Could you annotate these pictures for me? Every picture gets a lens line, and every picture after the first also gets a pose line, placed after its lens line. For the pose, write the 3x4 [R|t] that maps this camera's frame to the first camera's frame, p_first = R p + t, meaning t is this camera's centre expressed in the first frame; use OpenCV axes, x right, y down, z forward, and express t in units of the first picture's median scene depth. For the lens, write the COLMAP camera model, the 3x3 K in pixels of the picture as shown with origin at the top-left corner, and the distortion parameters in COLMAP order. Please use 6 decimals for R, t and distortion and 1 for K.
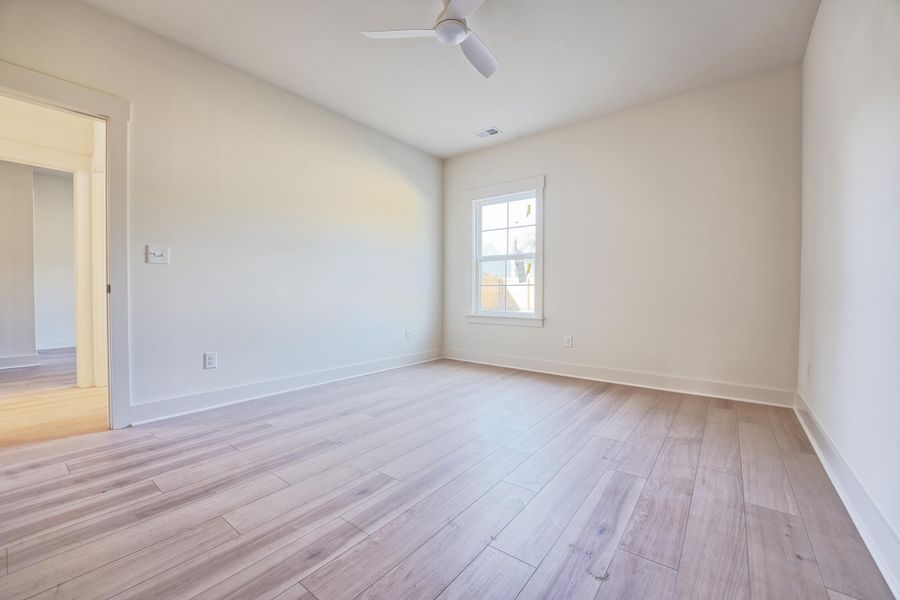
lens RADIAL K [[372.3, 0, 446.7], [0, 372.3, 299.0], [0, 0, 1]] dist [-0.001839, -0.000099]
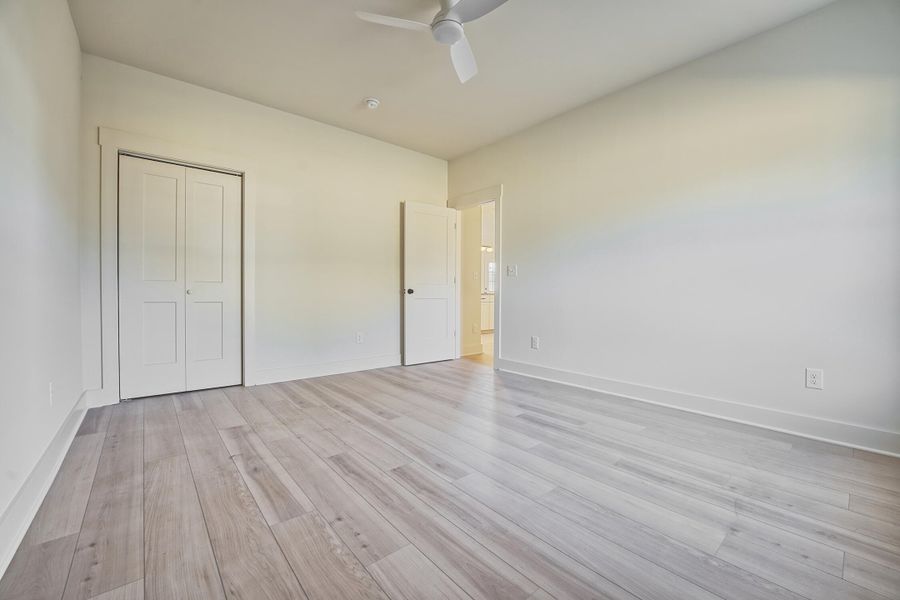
lens RADIAL K [[372.3, 0, 446.7], [0, 372.3, 299.0], [0, 0, 1]] dist [-0.001839, -0.000099]
pose [[-0.234437, 0.006480, -0.972110, 1.272539], [-0.021746, 0.999693, 0.011909, -0.012163], [0.971888, 0.023932, -0.234224, 1.615096]]
